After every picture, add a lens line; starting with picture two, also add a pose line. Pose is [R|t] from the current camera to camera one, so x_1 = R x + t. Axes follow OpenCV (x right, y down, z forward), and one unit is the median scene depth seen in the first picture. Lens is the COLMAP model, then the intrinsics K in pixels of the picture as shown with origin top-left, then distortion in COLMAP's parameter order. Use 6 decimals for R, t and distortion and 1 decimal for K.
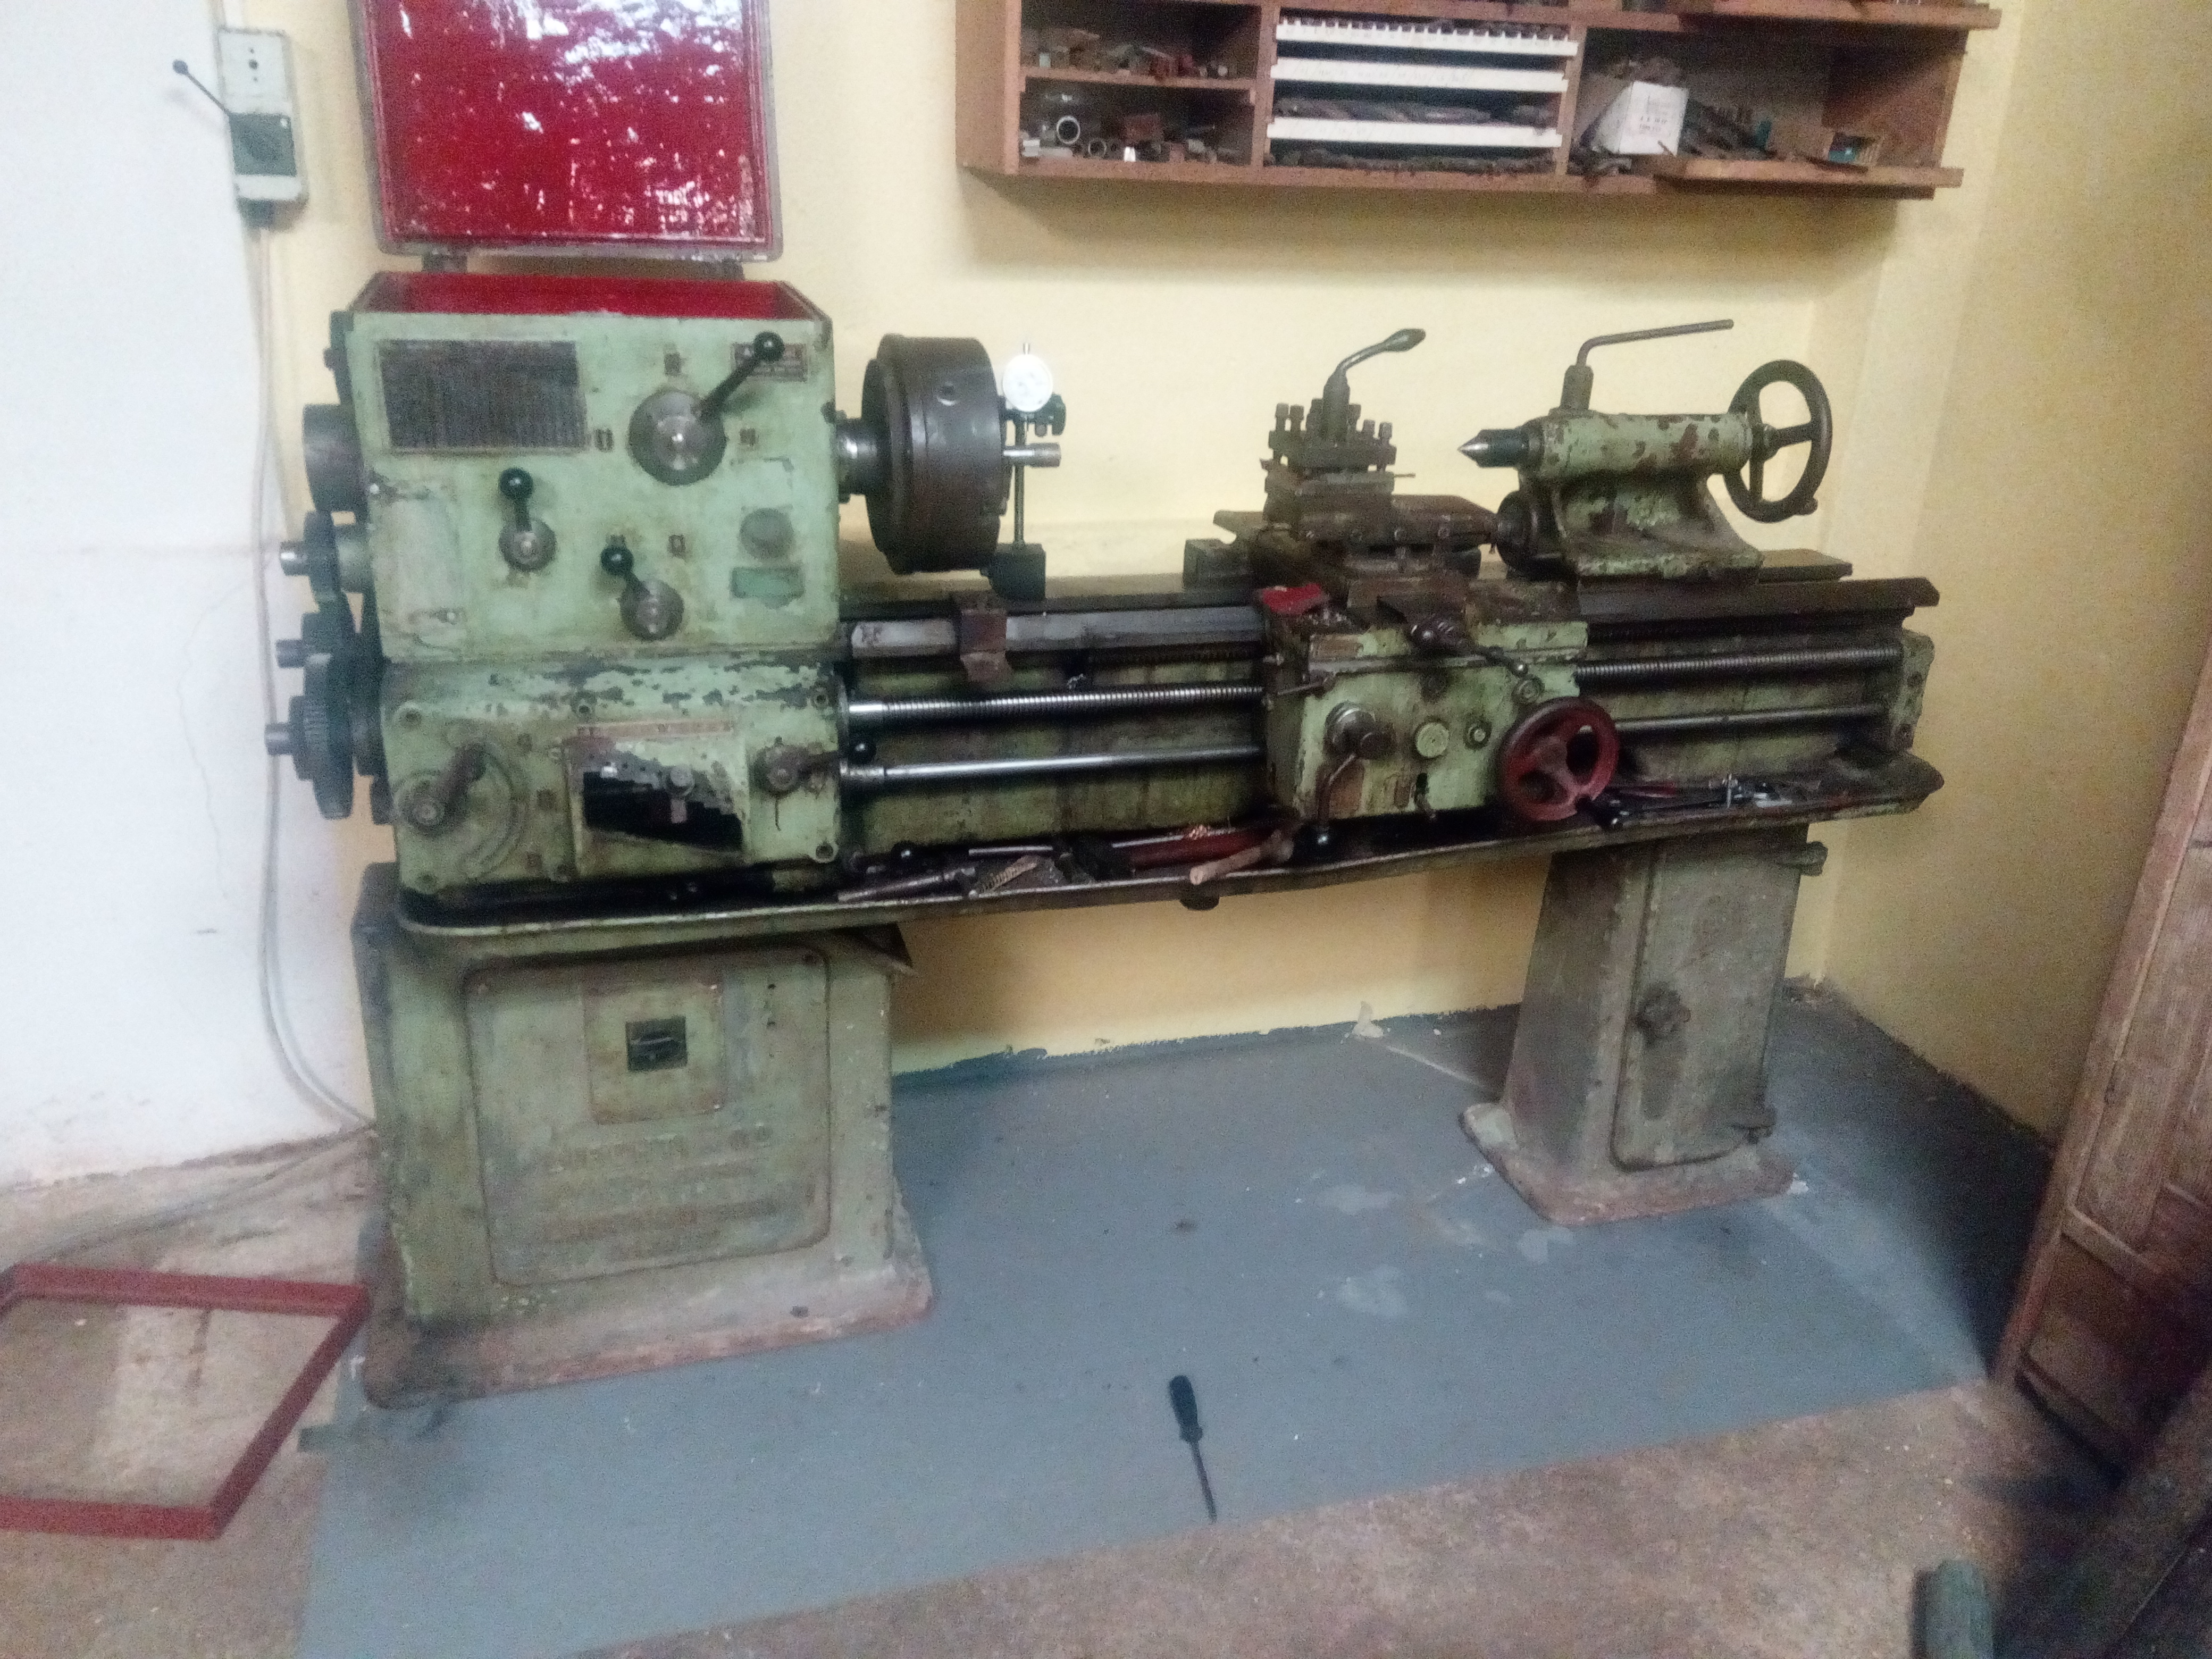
lens RADIAL K [[1640.5, 0, 1106.0], [0, 1640.5, 829.5], [0, 0, 1]] dist [0.115898, -0.171081]
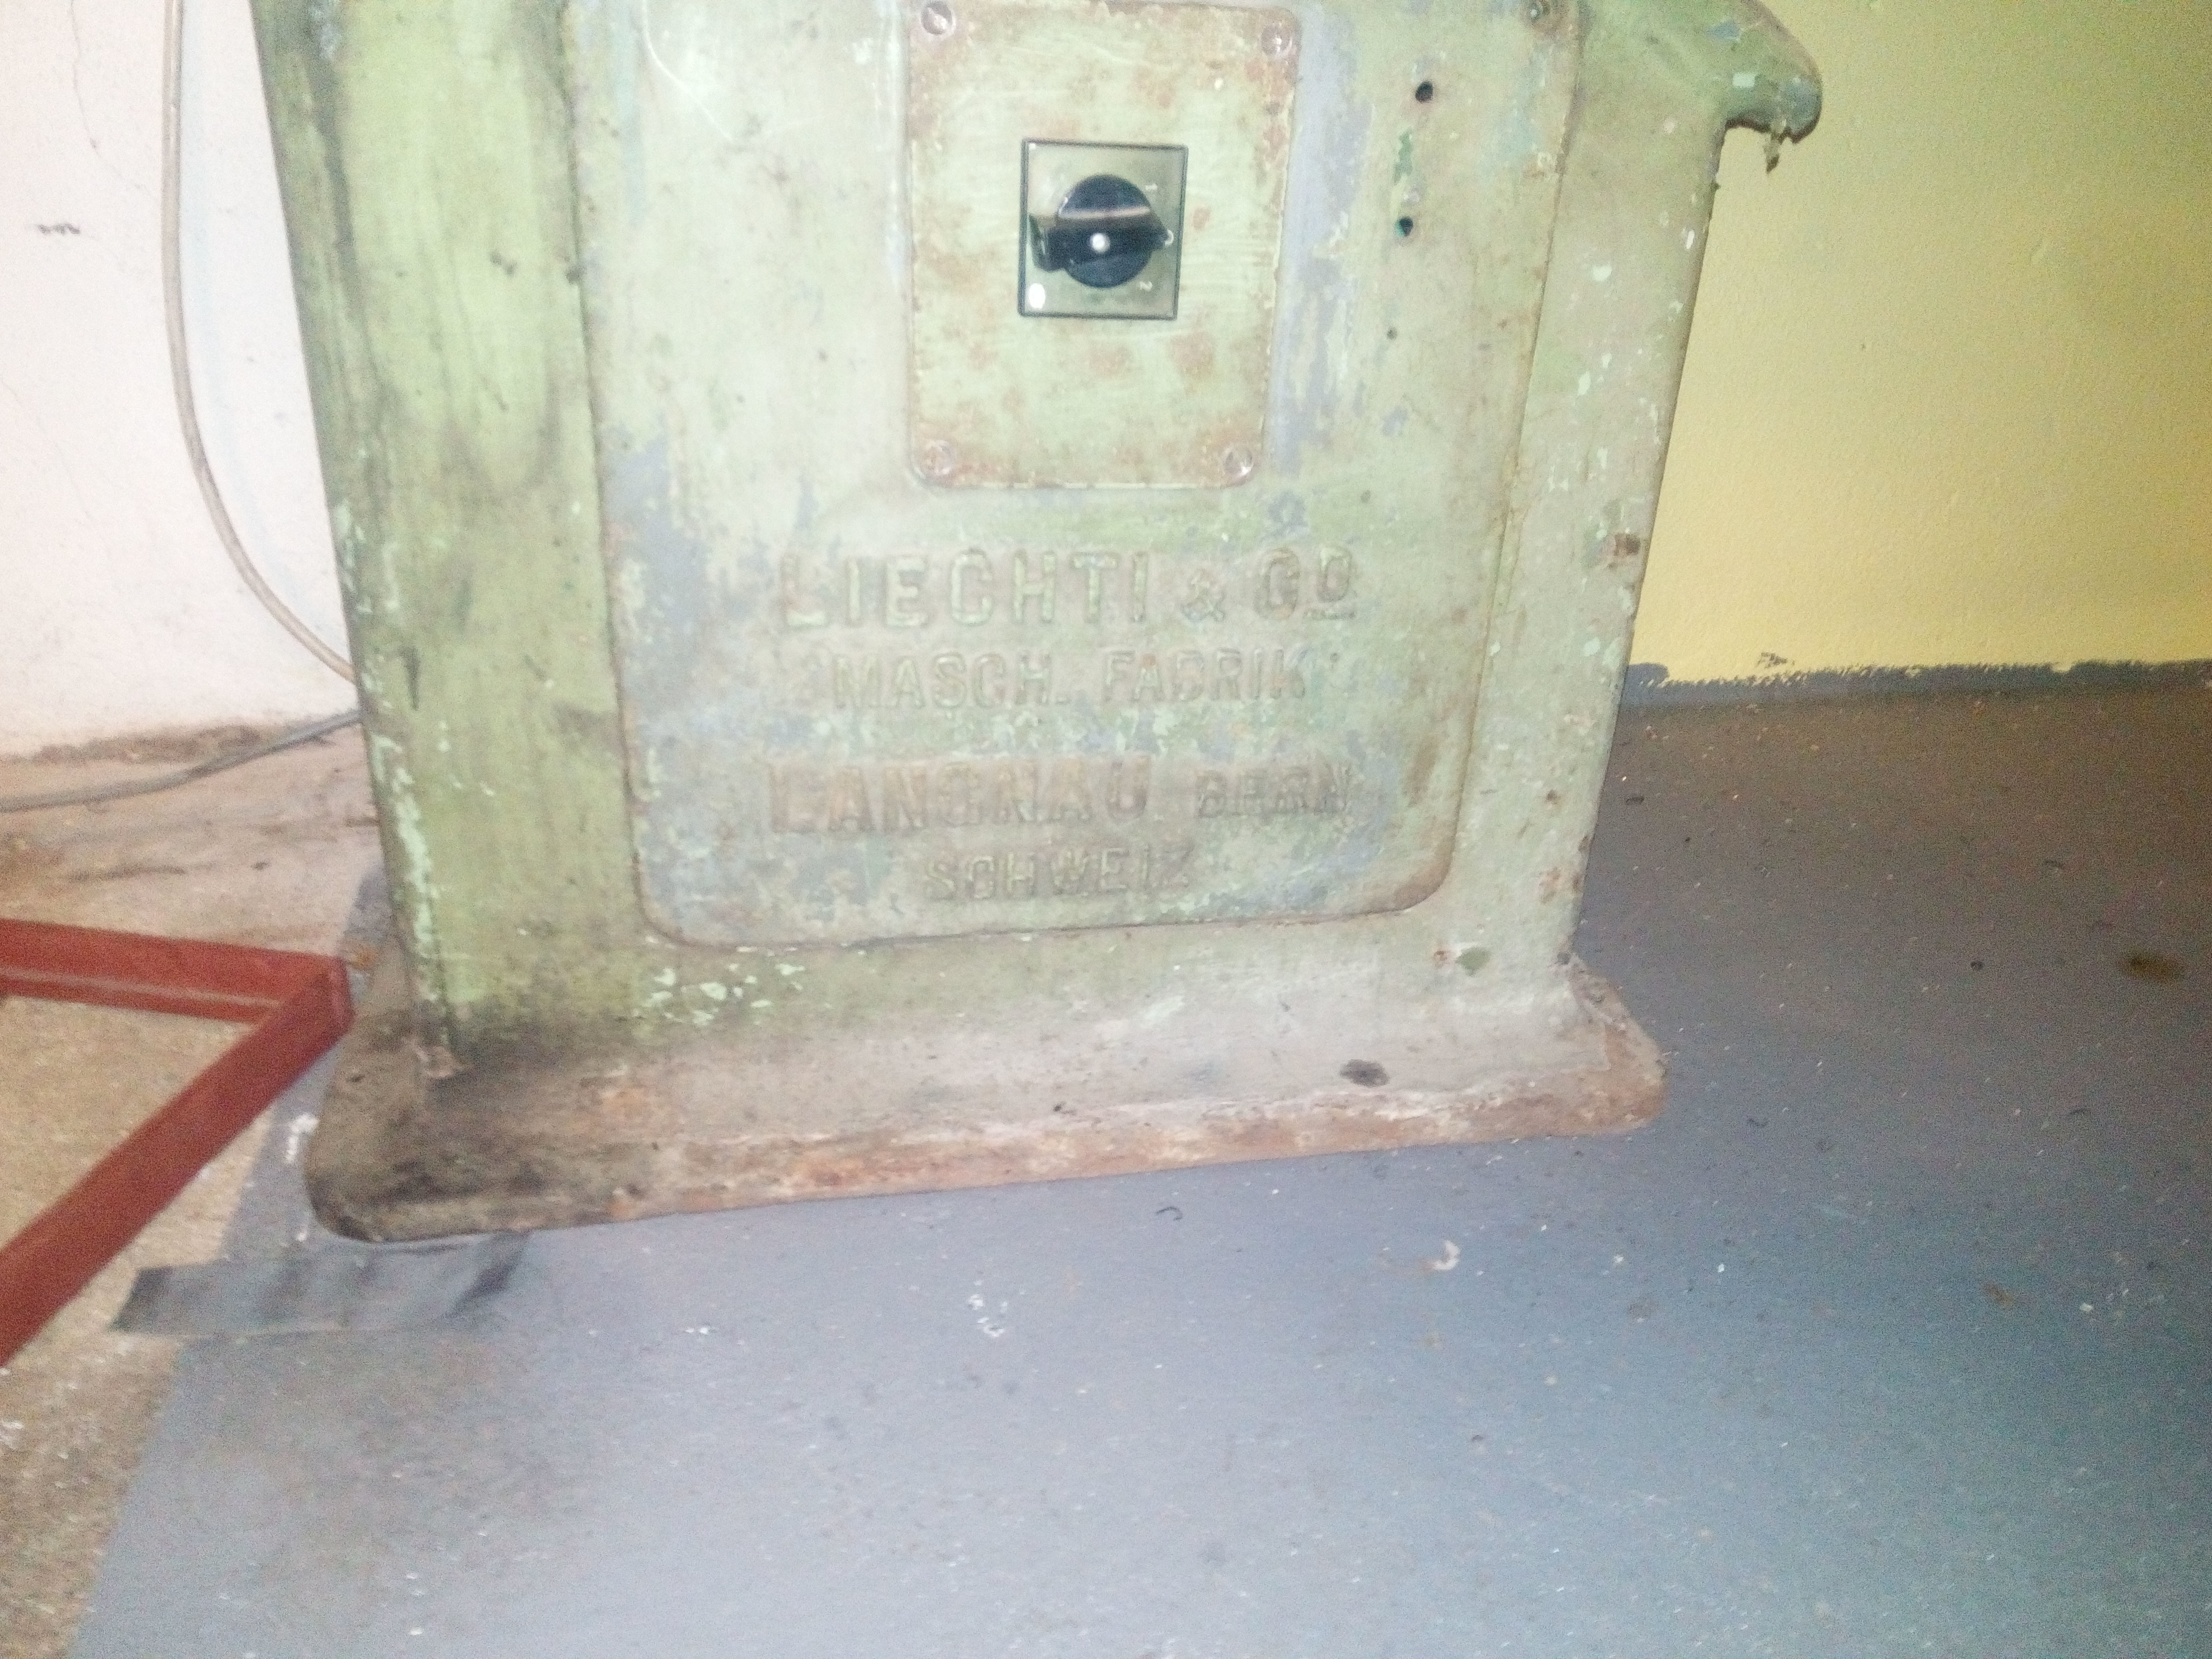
lens RADIAL K [[1640.5, 0, 1106.0], [0, 1640.5, 829.5], [0, 0, 1]] dist [0.115898, -0.171081]
pose [[0.996083, 0.033897, -0.081664, -0.228623], [-0.030575, 0.998667, 0.041586, 0.228360], [0.082965, -0.038926, 0.995792, 0.627539]]
